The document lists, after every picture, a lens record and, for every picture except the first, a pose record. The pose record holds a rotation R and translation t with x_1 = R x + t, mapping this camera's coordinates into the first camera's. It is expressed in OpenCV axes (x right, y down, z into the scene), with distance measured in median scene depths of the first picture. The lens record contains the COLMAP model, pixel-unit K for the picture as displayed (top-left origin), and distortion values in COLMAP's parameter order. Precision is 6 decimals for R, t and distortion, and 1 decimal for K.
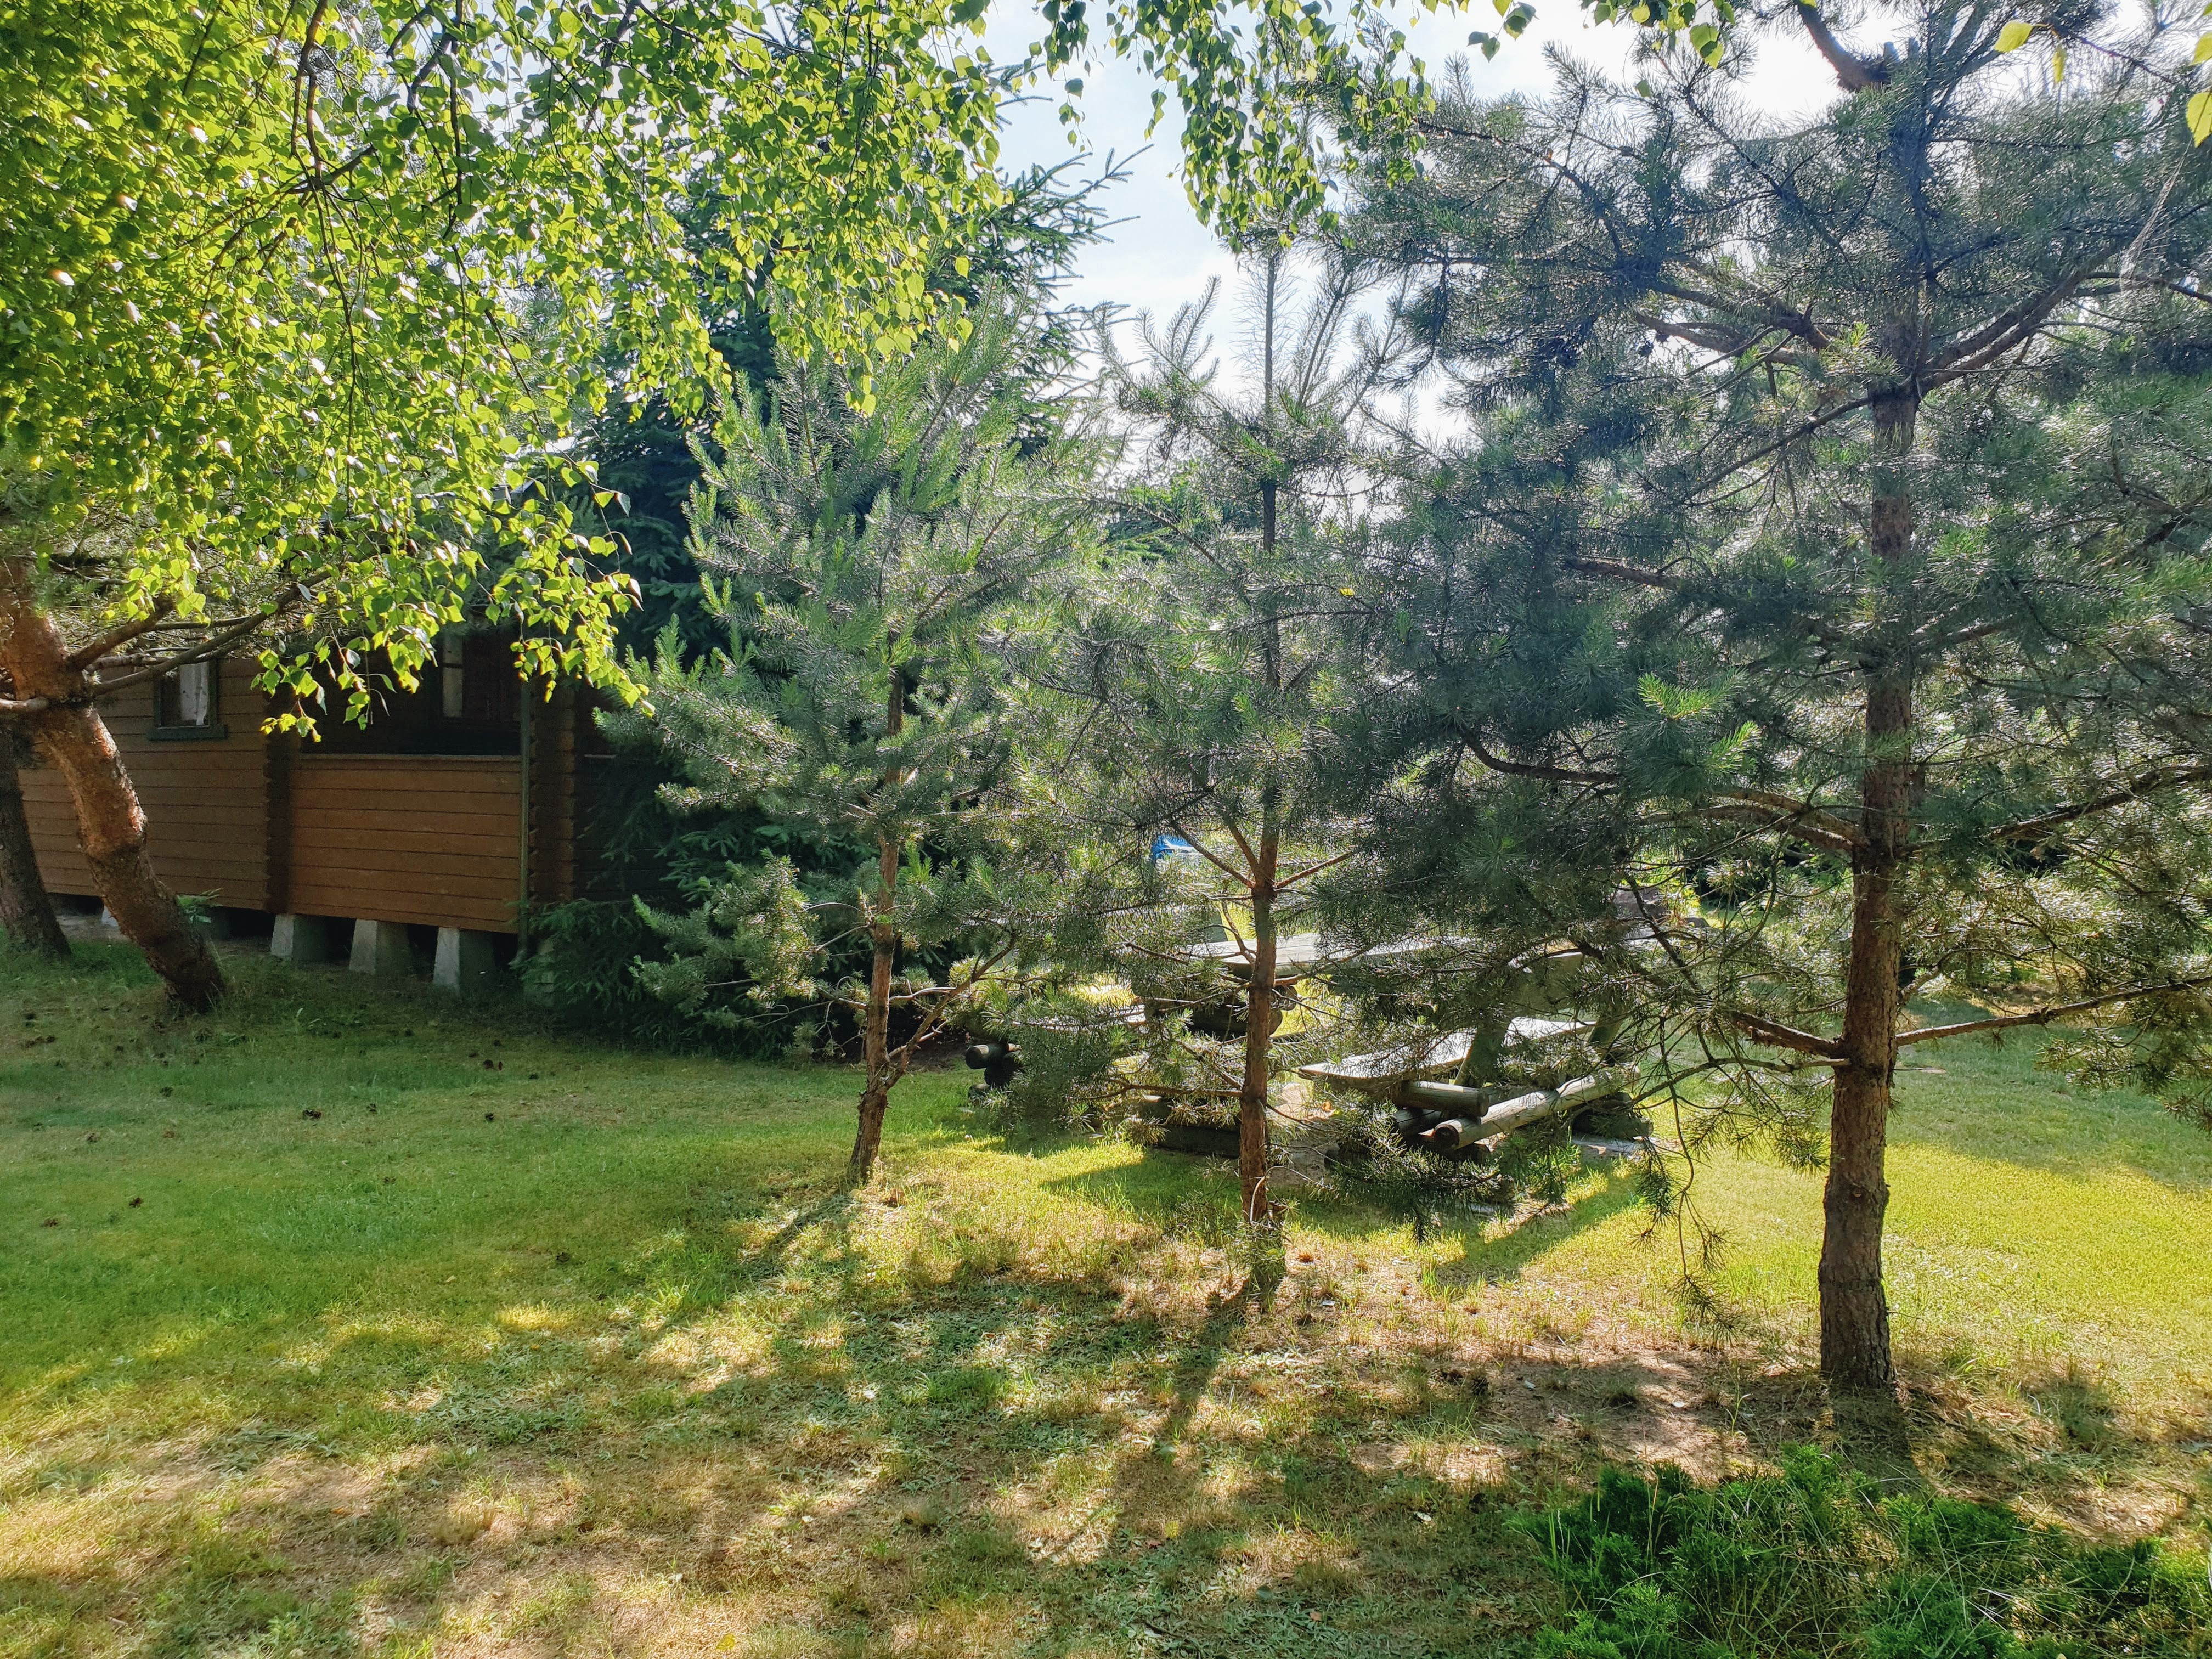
lens RADIAL K [[1733.4, 0, 1105.1], [0, 1733.4, 837.0], [0, 0, 1]] dist [0.028570, -0.033211]
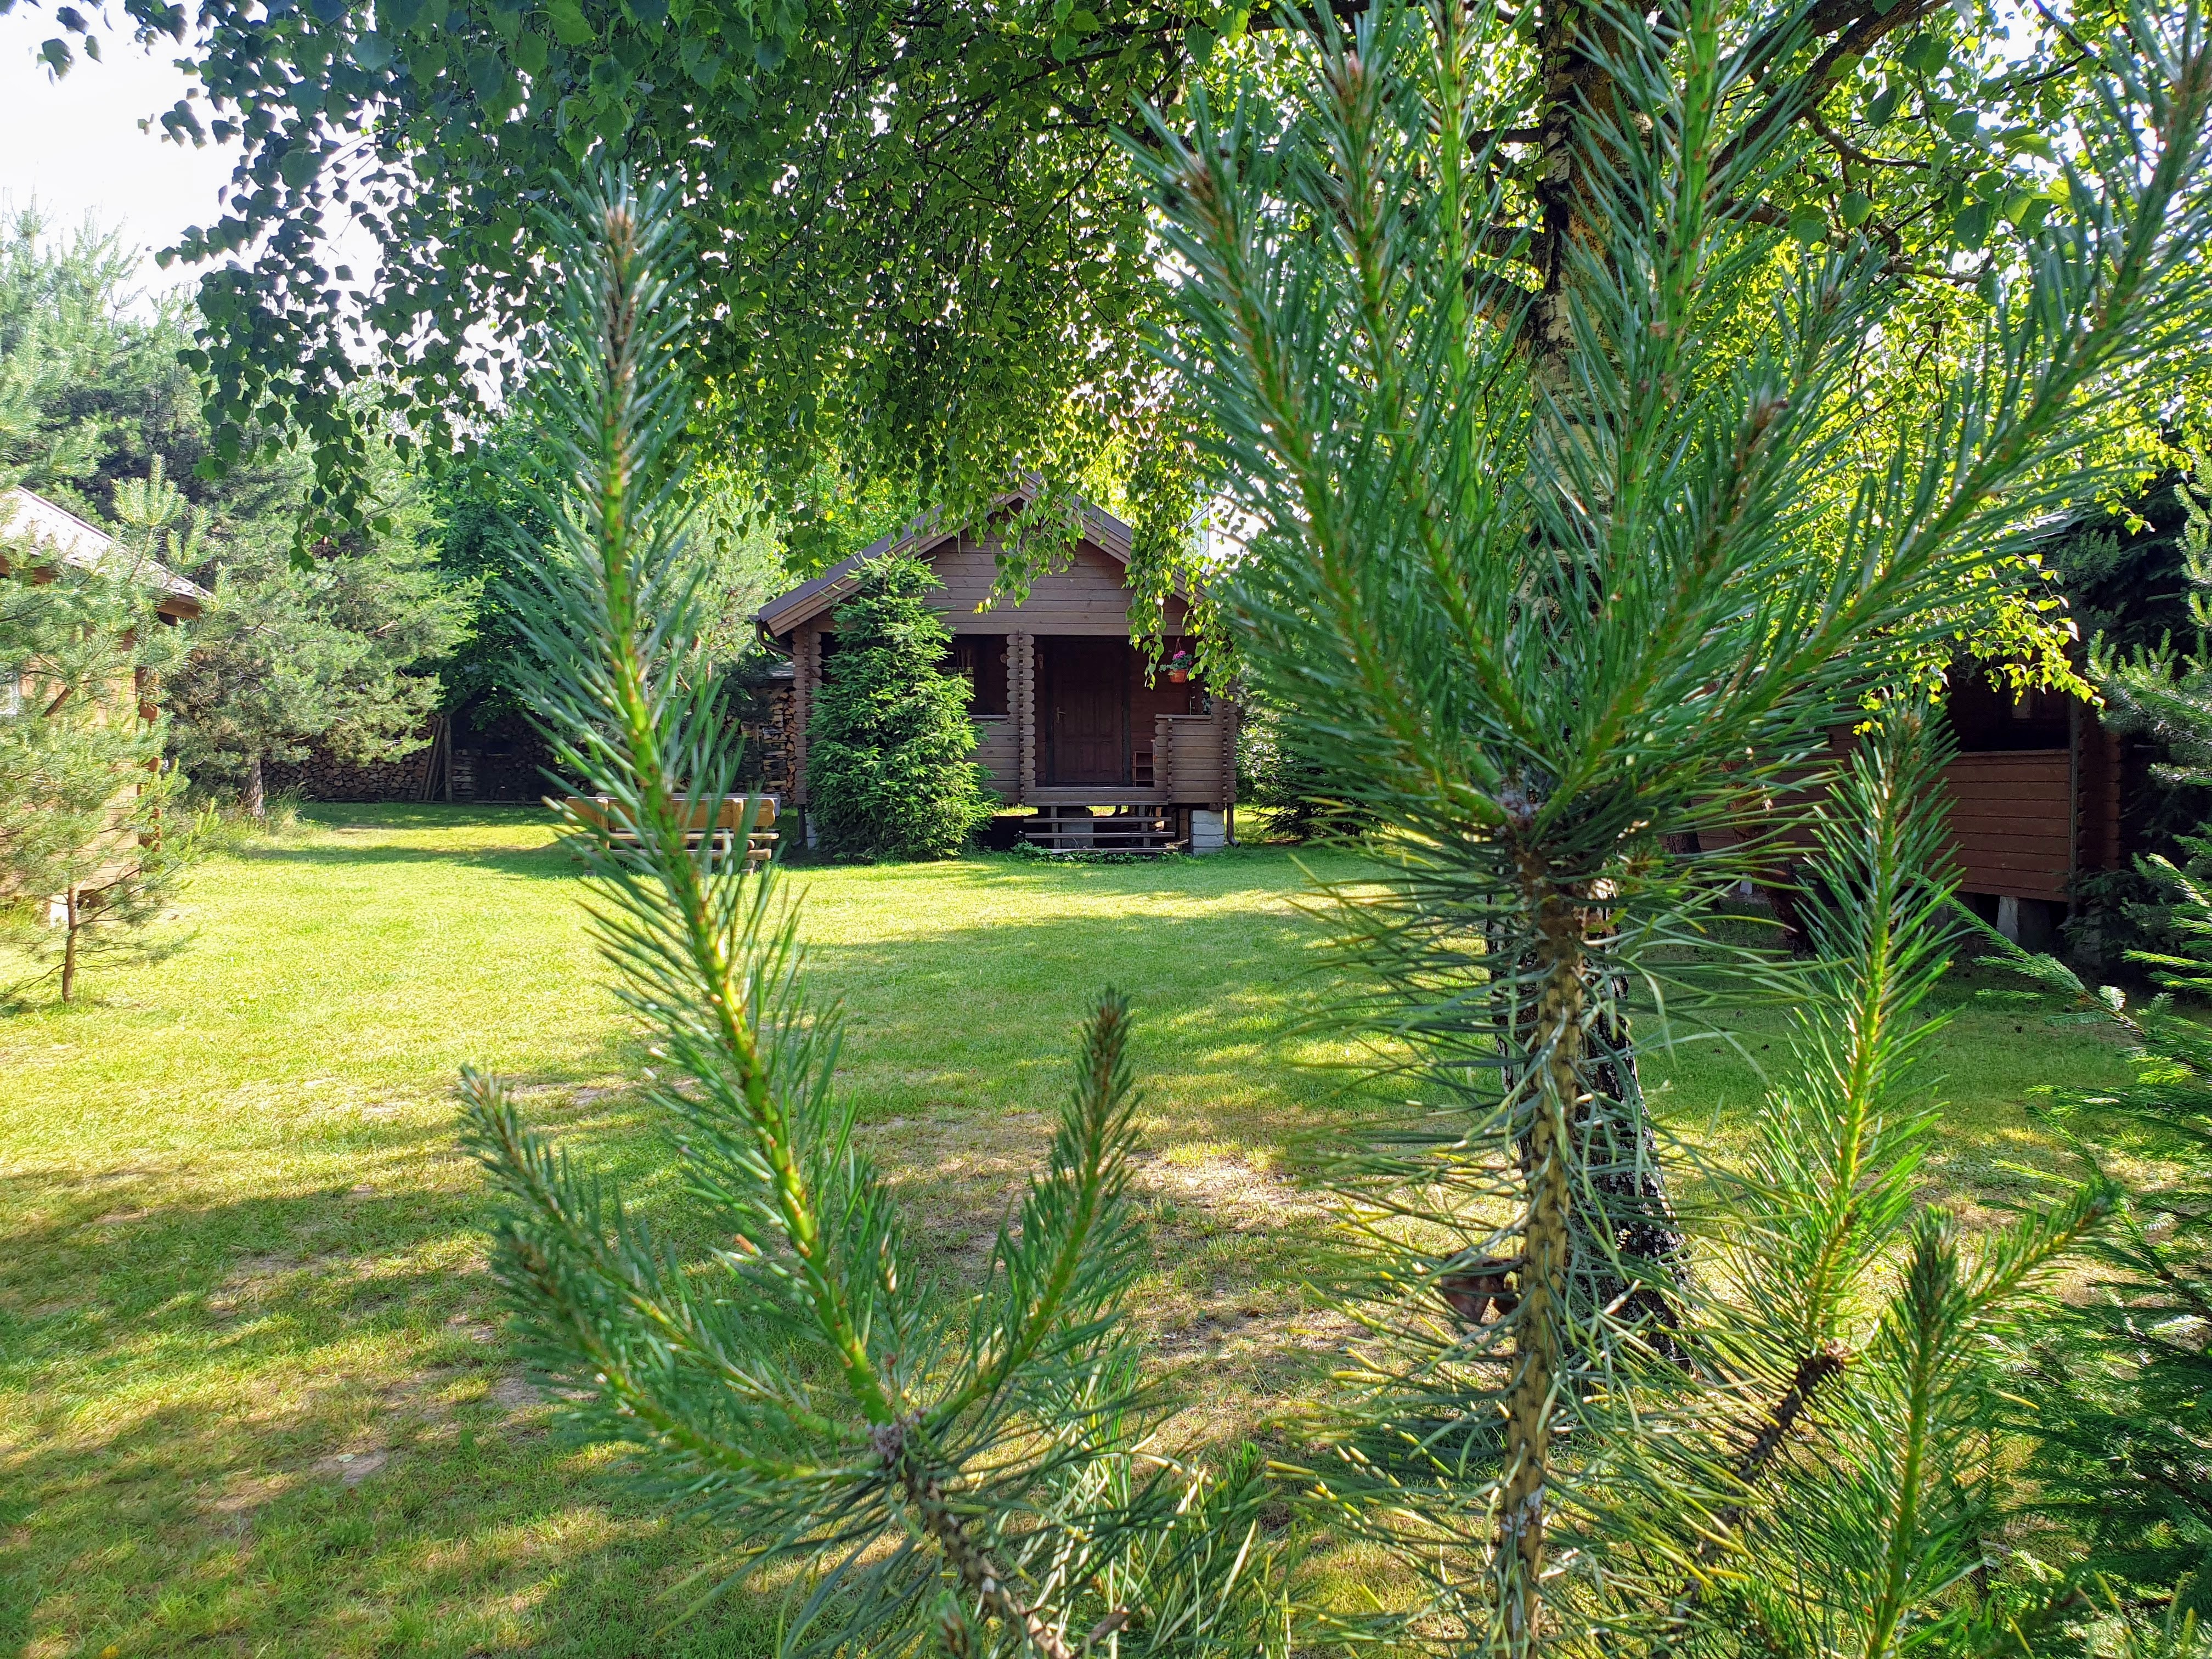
lens RADIAL K [[1733.4, 0, 1104.1], [0, 1733.4, 831.8], [0, 0, 1]] dist [0.028570, -0.033211]
pose [[0.646401, 0.011713, -0.762908, 0.319100], [-0.017593, 0.999845, 0.000444, 0.046101], [0.762795, 0.013135, 0.646507, -0.585919]]
